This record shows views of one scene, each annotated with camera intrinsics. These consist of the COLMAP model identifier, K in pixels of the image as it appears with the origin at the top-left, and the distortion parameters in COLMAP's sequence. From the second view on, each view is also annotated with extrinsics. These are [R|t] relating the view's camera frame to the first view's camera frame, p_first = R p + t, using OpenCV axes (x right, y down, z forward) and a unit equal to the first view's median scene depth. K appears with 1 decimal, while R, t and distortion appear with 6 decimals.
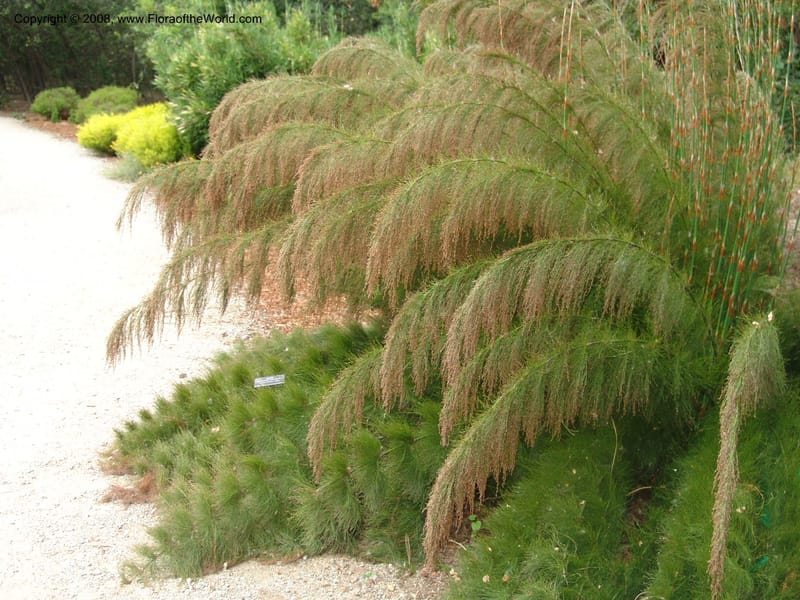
lens RADIAL K [[1116.7, 0, 400.0], [0, 1116.7, 300.0], [0, 0, 1]] dist [-0.005532, 0.110619]
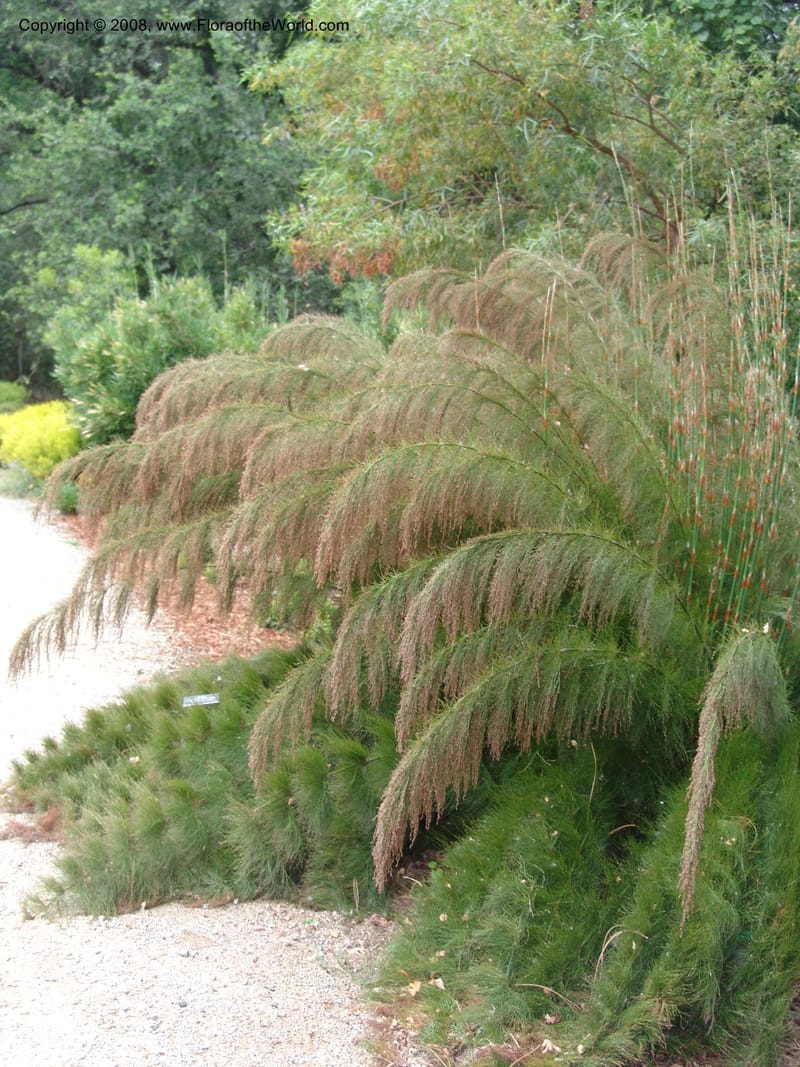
lens RADIAL K [[1489.4, 0, 400.0], [0, 1489.4, 533.5], [0, 0, 1]] dist [-0.005532, 0.110619]
pose [[0.999284, 0.028801, 0.024540, 0.004910], [-0.026272, 0.994858, -0.097811, 0.057962], [-0.027231, 0.097096, 0.994902, -0.173310]]
